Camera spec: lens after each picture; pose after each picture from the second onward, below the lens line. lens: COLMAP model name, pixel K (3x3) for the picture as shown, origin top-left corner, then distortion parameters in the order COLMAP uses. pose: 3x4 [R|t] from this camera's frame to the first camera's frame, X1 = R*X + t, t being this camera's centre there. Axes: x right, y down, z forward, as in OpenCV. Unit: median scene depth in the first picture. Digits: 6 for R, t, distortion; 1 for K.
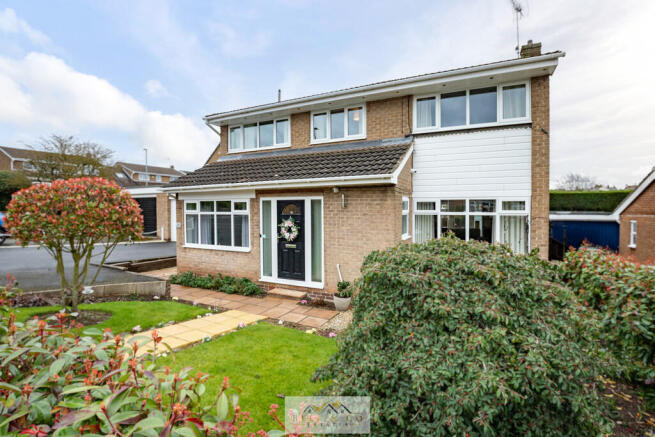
lens RADIAL K [[310.2, 0, 325.4], [0, 310.2, 223.0], [0, 0, 1]] dist [-0.025968, -0.000032]
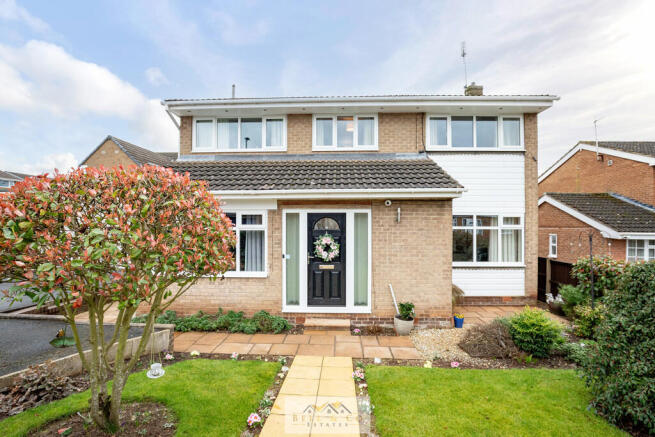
lens RADIAL K [[310.2, 0, 325.4], [0, 310.2, 223.0], [0, 0, 1]] dist [-0.025968, -0.000032]
pose [[0.910577, 0.002383, 0.413332, -0.454167], [0.016488, 0.998978, -0.042082, -0.009856], [-0.413010, 0.045134, 0.909607, 0.218442]]
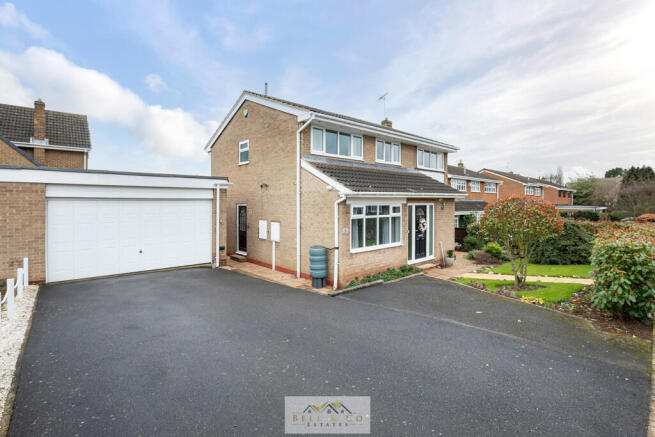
lens RADIAL K [[310.2, 0, 325.4], [0, 310.2, 223.0], [0, 0, 1]] dist [-0.025968, -0.000032]
pose [[0.376957, -0.056966, 0.924477, -1.624345], [0.048205, 0.997961, 0.041839, -0.071343], [-0.924976, 0.028793, 0.378934, 0.835565]]
